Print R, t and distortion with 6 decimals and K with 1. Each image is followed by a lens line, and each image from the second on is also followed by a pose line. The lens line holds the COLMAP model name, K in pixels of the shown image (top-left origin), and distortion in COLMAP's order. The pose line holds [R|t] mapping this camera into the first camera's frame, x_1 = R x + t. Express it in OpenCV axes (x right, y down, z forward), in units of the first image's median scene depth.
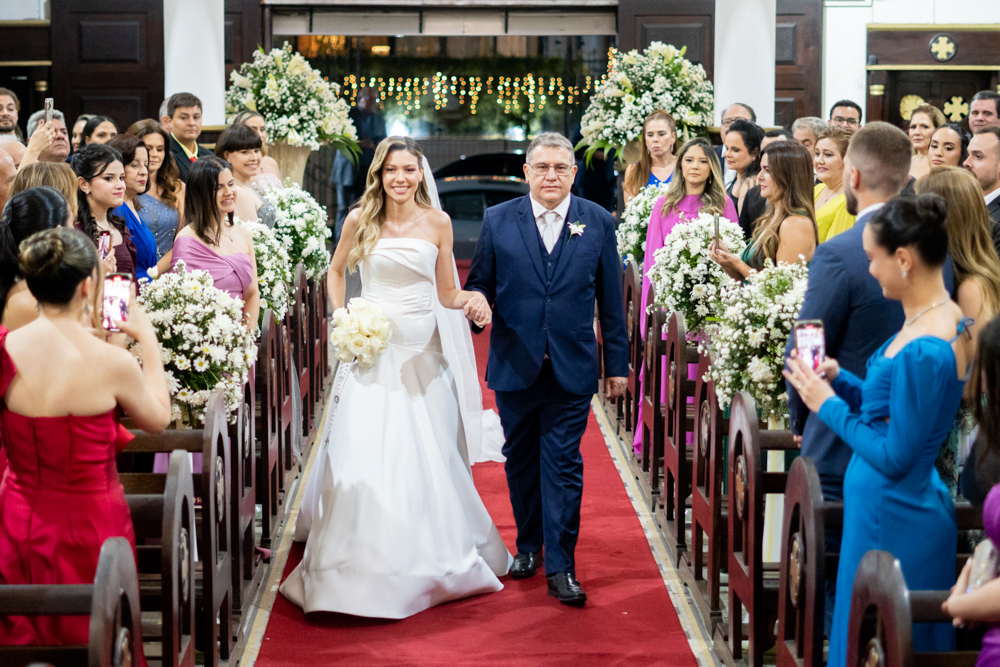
lens RADIAL K [[2217.3, 0, 499.1], [0, 2217.3, 334.9], [0, 0, 1]] dist [-0.032724, 0.084920]
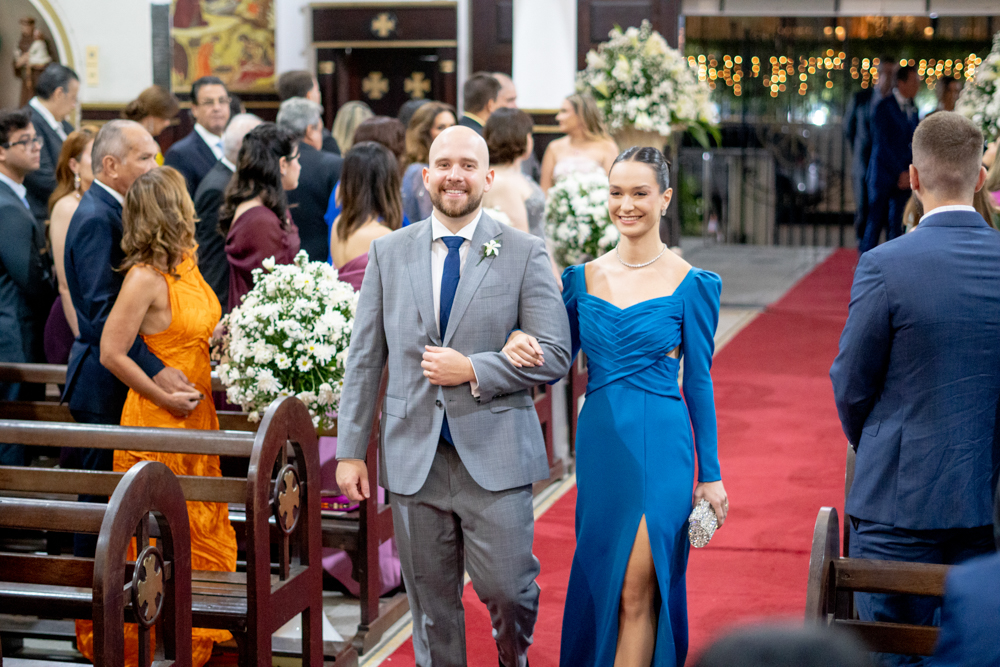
lens RADIAL K [[2188.4, 0, 496.3], [0, 2188.4, 334.0], [0, 0, 1]] dist [-0.023925, -0.148294]
pose [[0.961306, 0.035888, -0.273135, 0.125849], [-0.033419, 0.999348, 0.013687, -0.009362], [0.273448, -0.004029, 0.961878, 0.086430]]
